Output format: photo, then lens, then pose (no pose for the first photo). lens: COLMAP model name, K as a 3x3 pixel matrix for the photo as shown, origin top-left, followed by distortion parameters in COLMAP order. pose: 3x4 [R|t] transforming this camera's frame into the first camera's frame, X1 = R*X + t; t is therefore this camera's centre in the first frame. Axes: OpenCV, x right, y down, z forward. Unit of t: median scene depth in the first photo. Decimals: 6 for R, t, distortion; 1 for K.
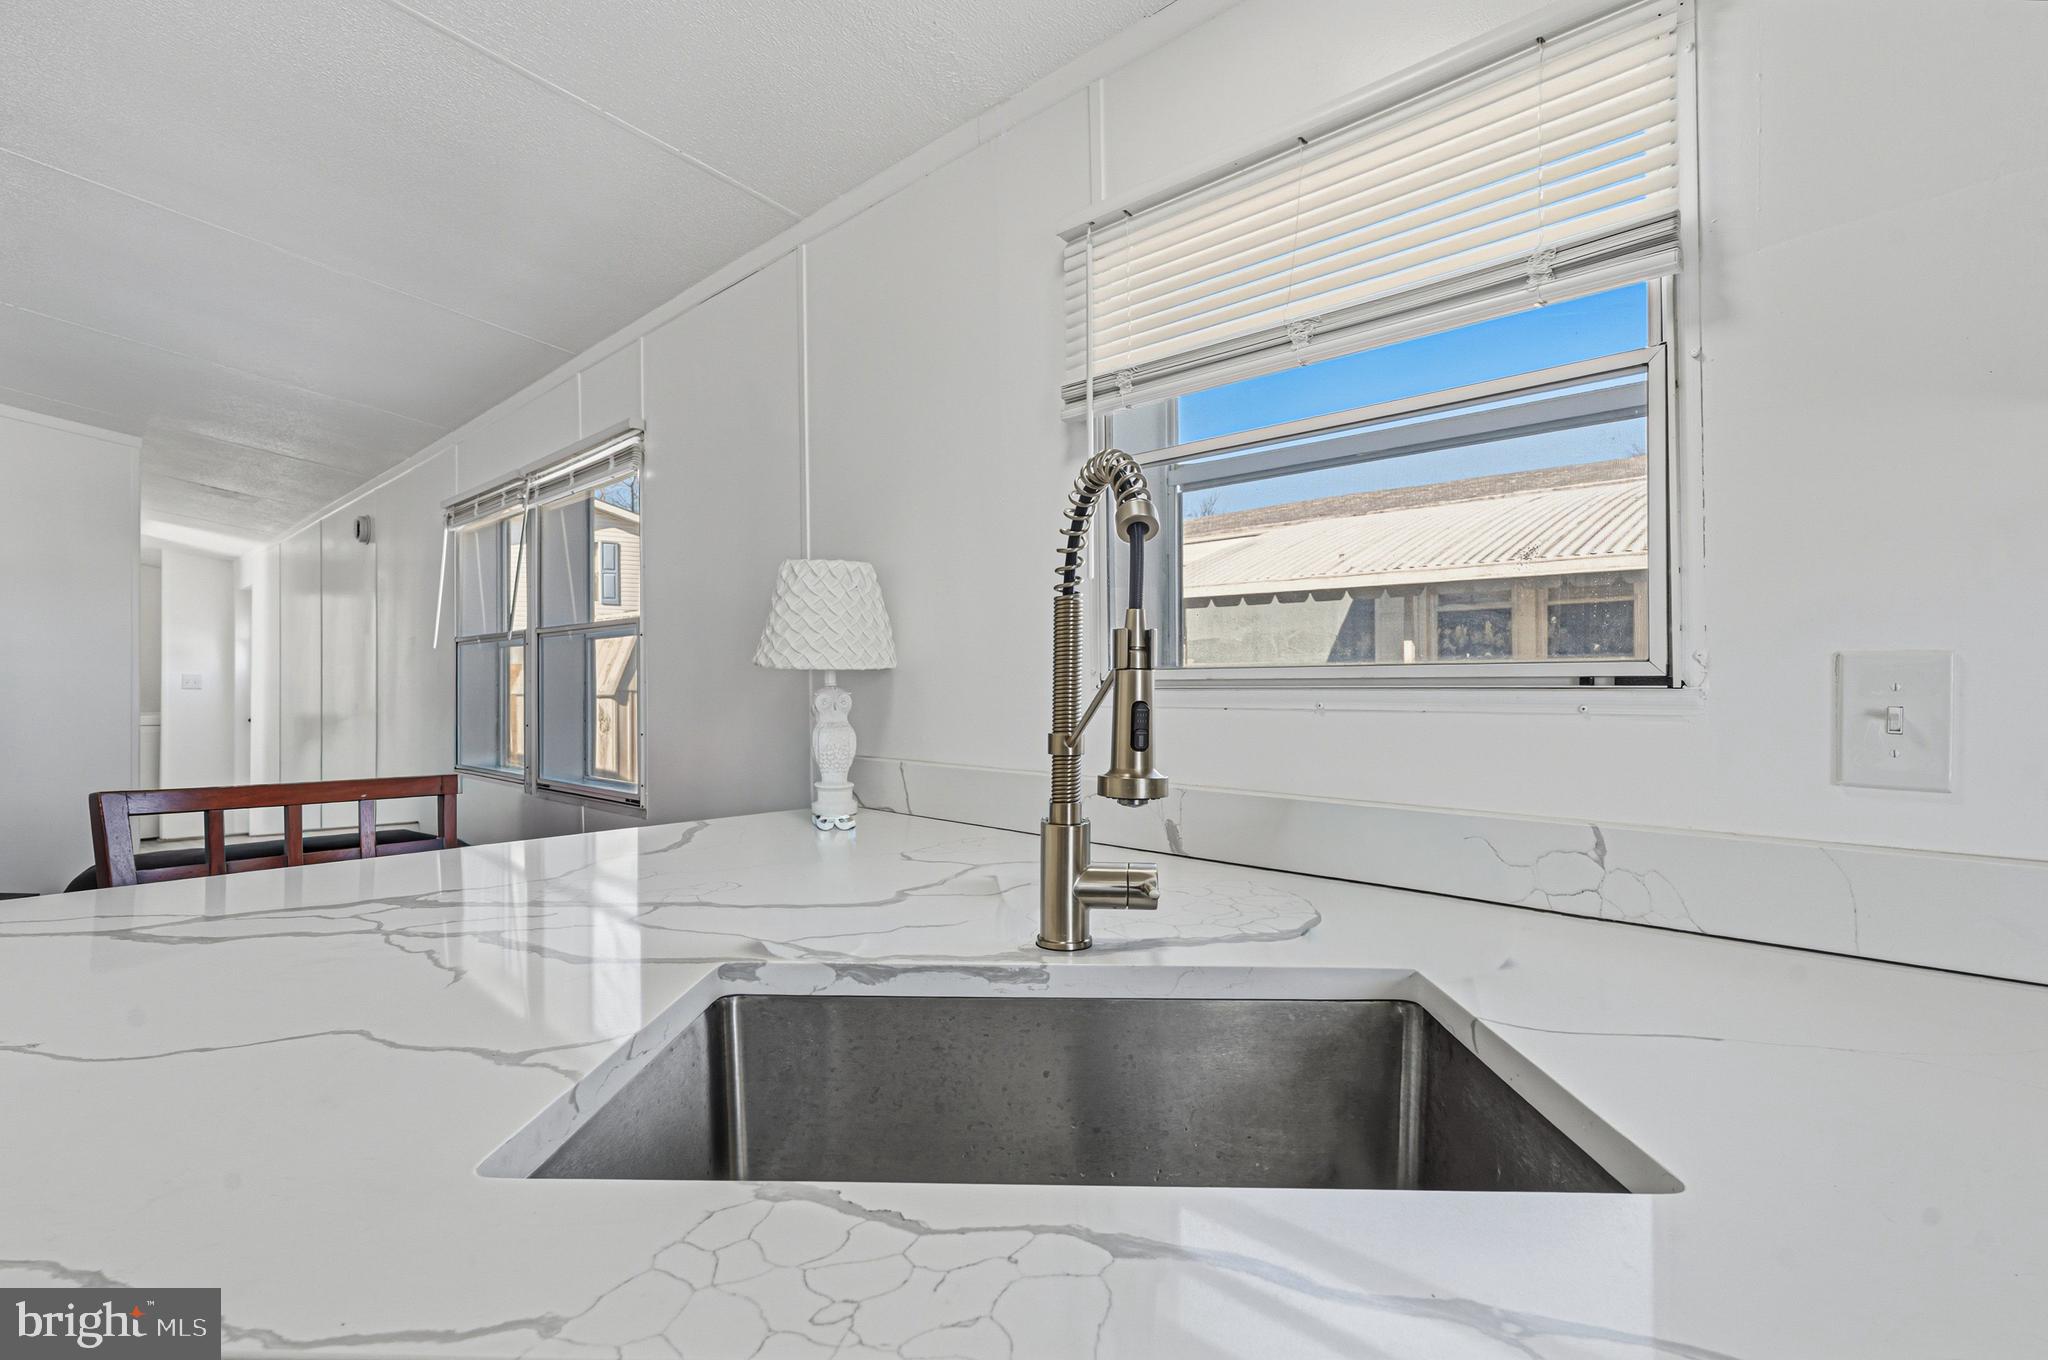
lens RADIAL K [[1018.0, 0, 1006.1], [0, 1018.0, 662.2], [0, 0, 1]] dist [0.002256, -0.000208]
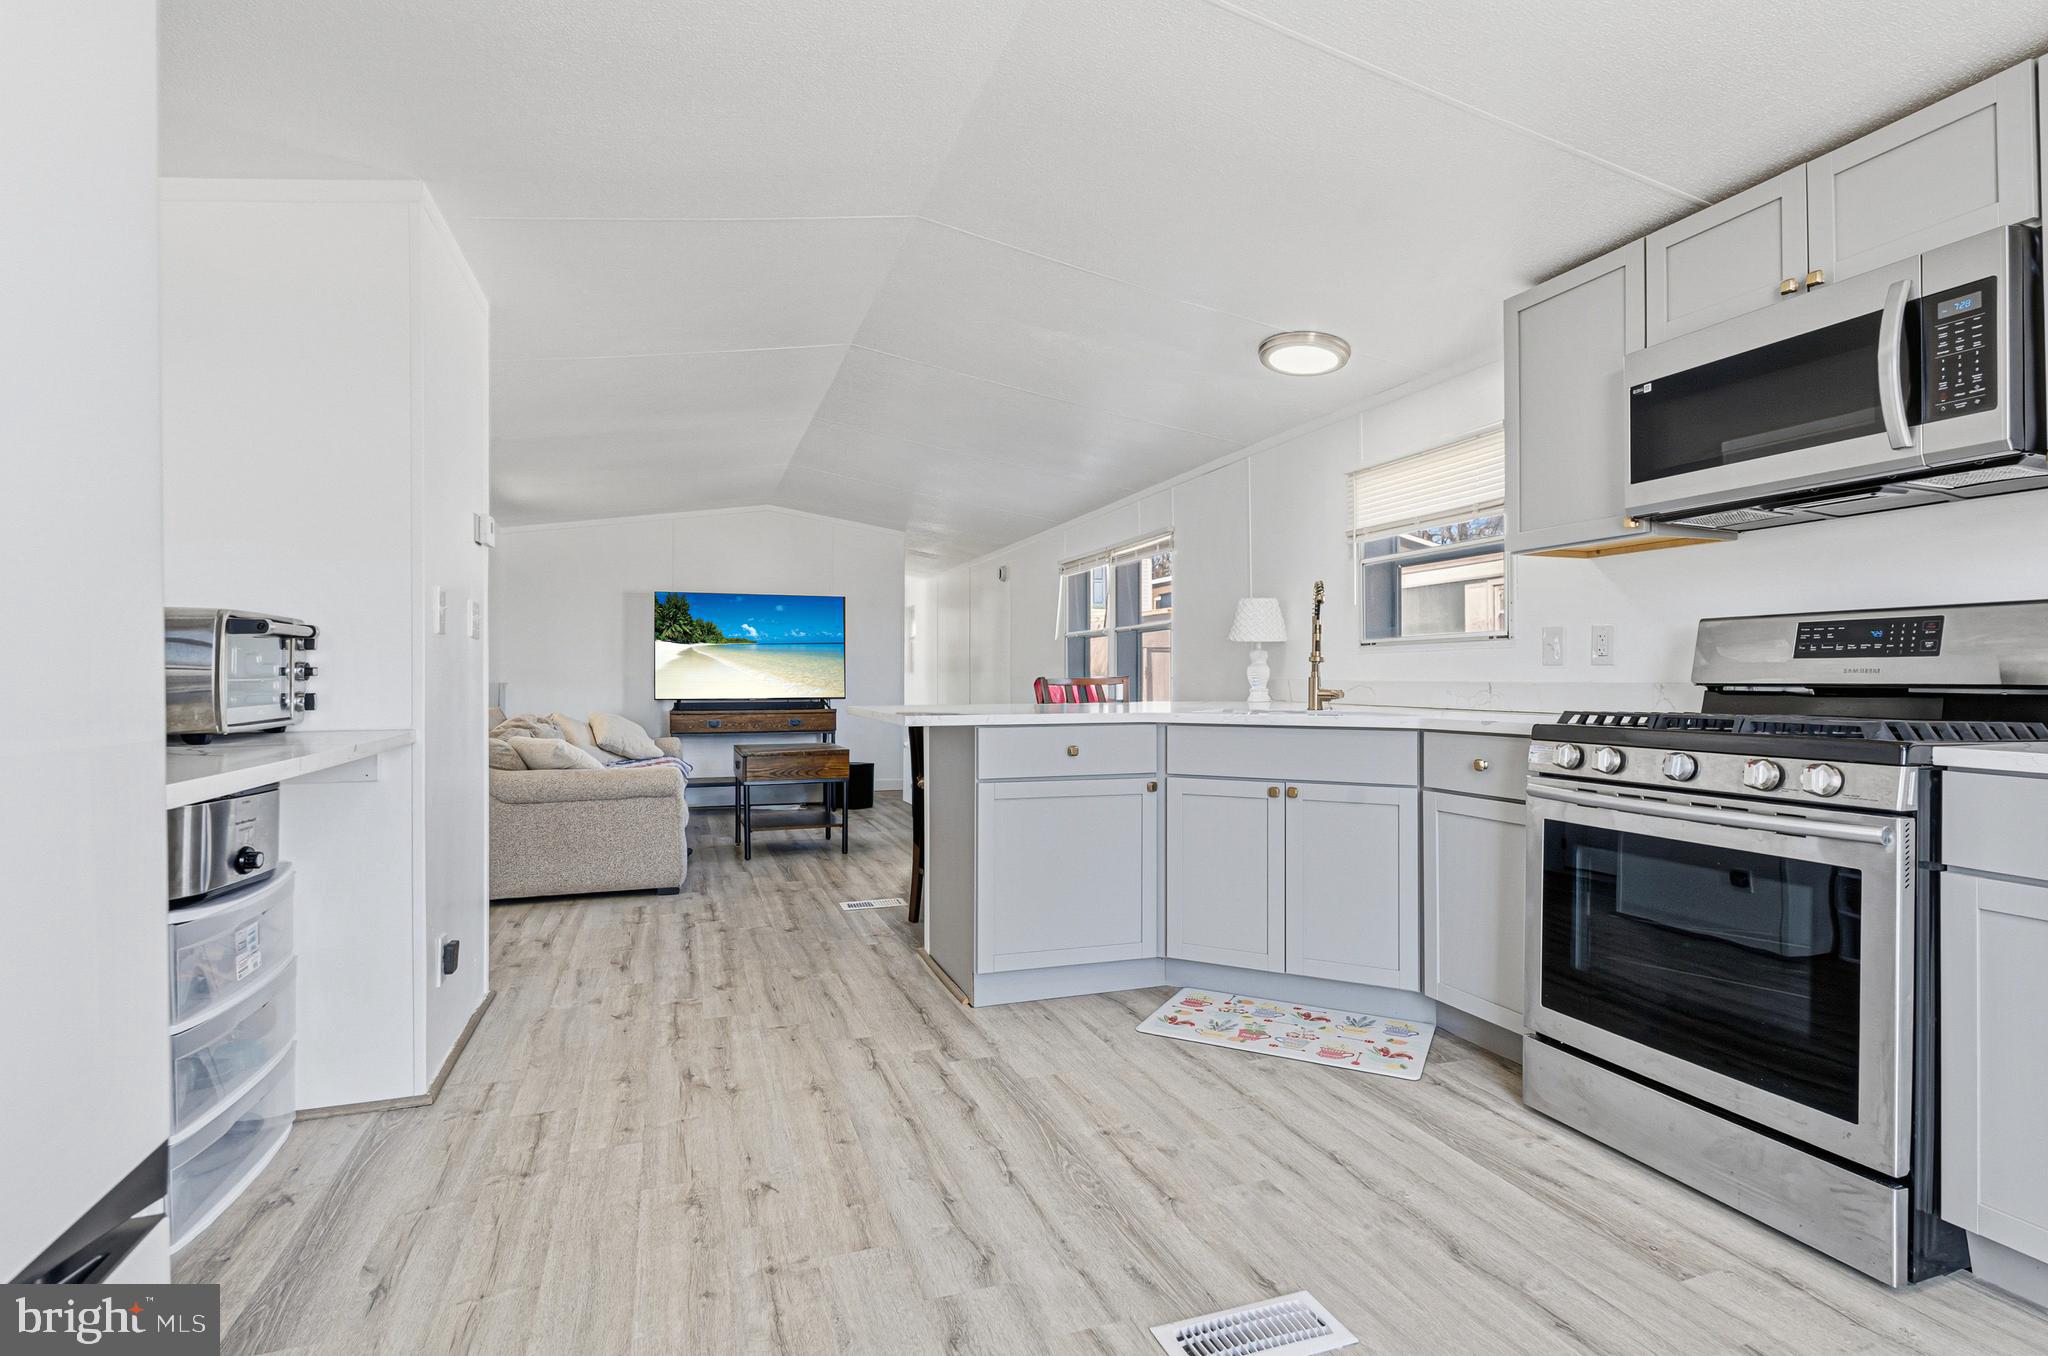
lens RADIAL K [[957.3, 0, 999.7], [0, 957.3, 676.0], [0, 0, 1]] dist [-0.003143, -0.000393]
pose [[0.896354, 0.009730, -0.443232, 0.297075], [-0.001798, 0.999831, 0.018312, 0.047804], [0.443335, -0.015617, 0.896220, -1.381327]]
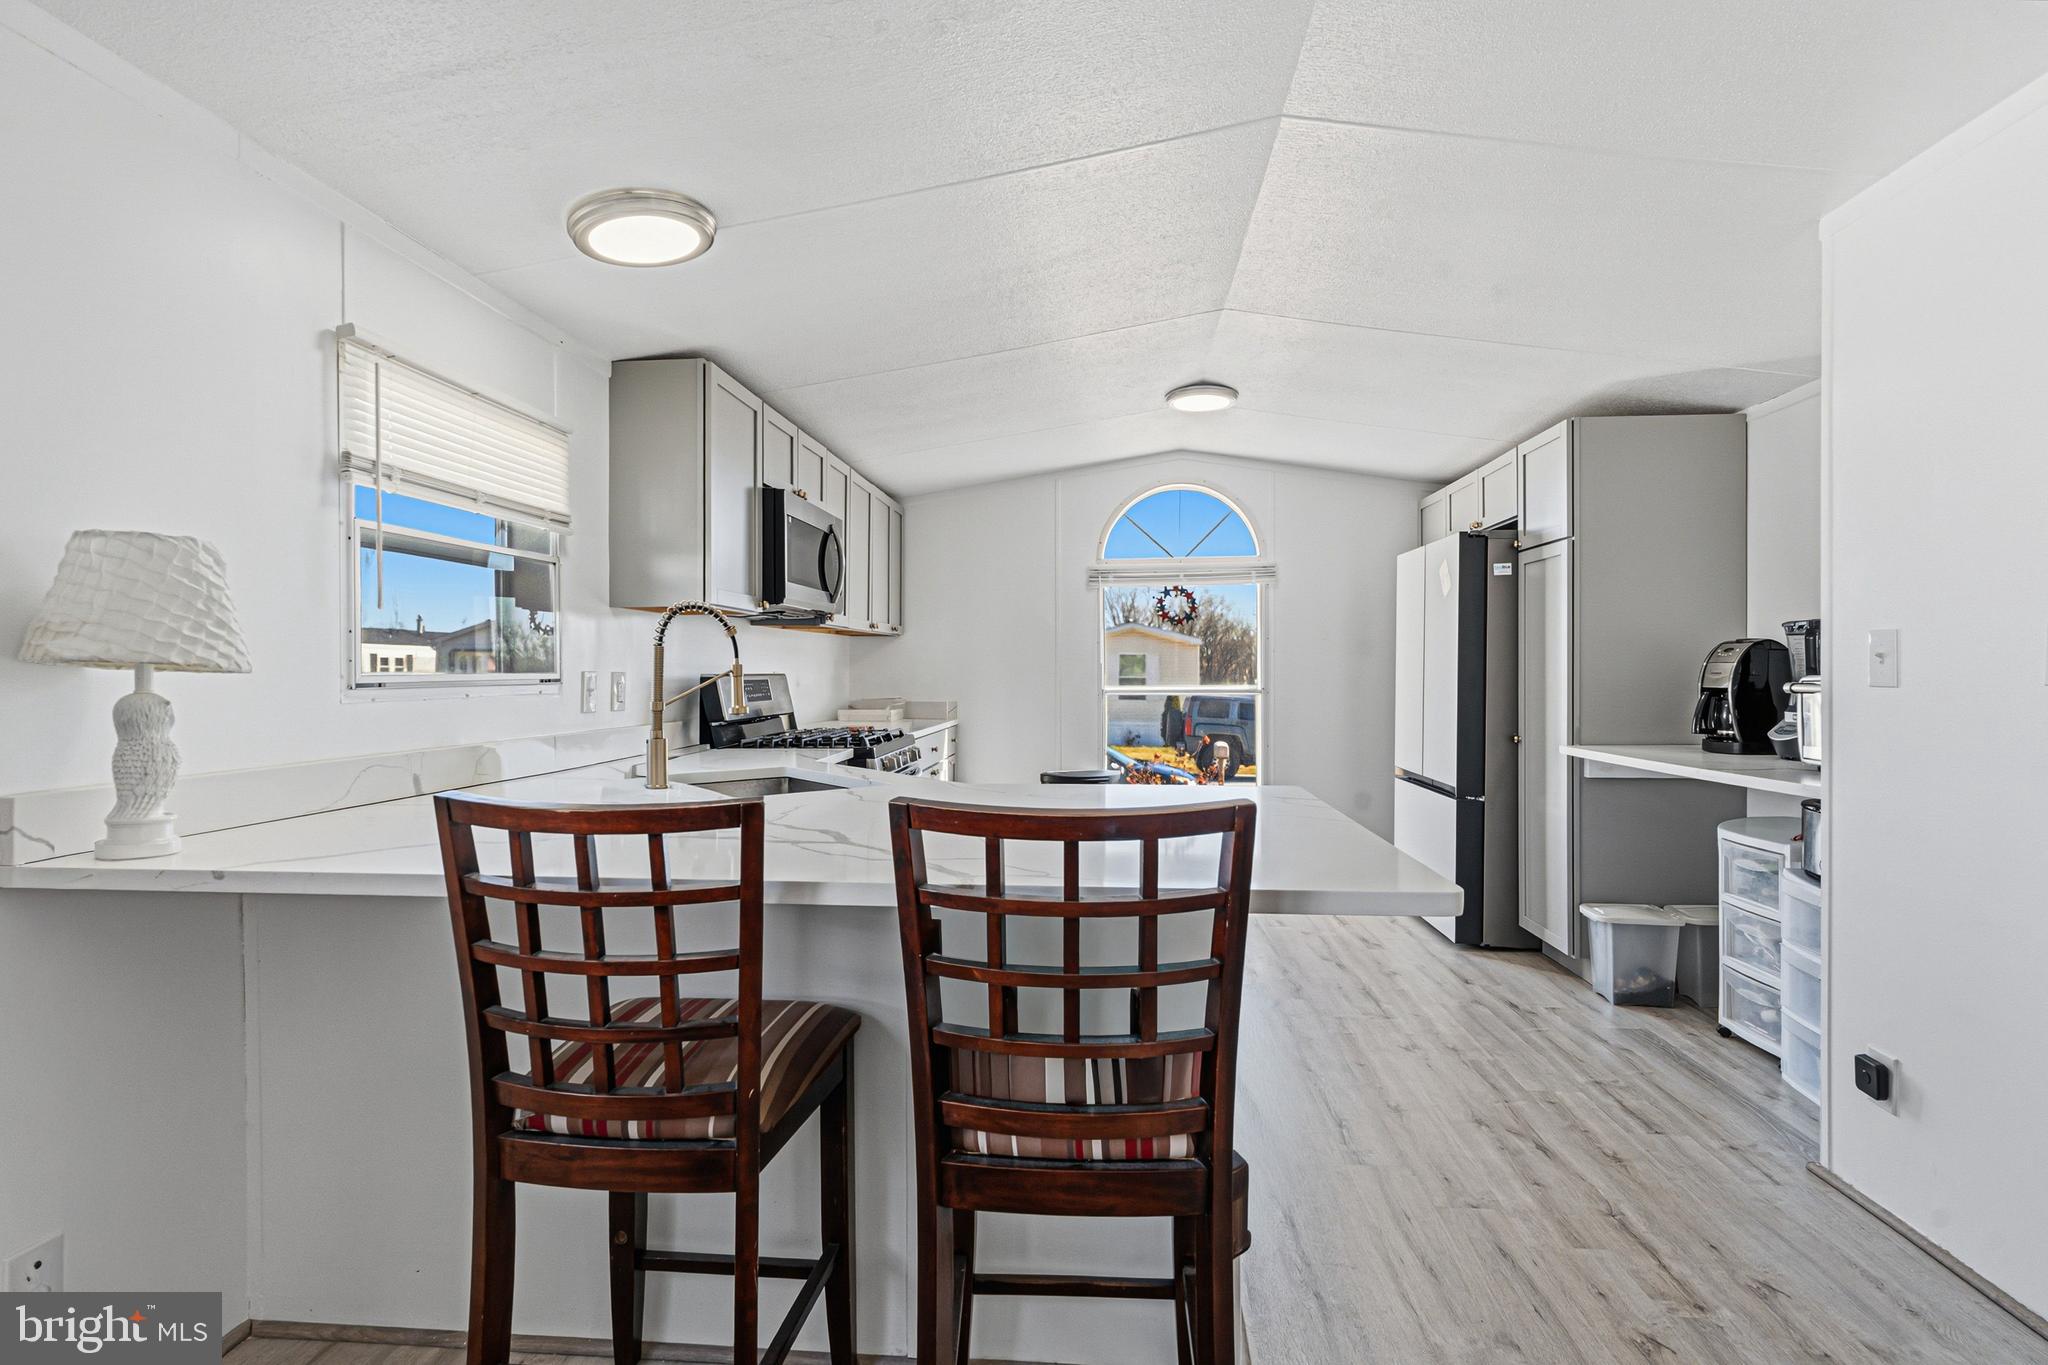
lens RADIAL K [[1018.0, 0, 1006.1], [0, 1018.0, 664.7], [0, 0, 1]] dist [0.002256, -0.000208]
pose [[-0.636853, 0.016195, 0.770815, -1.238545], [-0.004654, 0.999680, -0.024849, 0.019834], [-0.770971, -0.019412, -0.636575, 0.981219]]
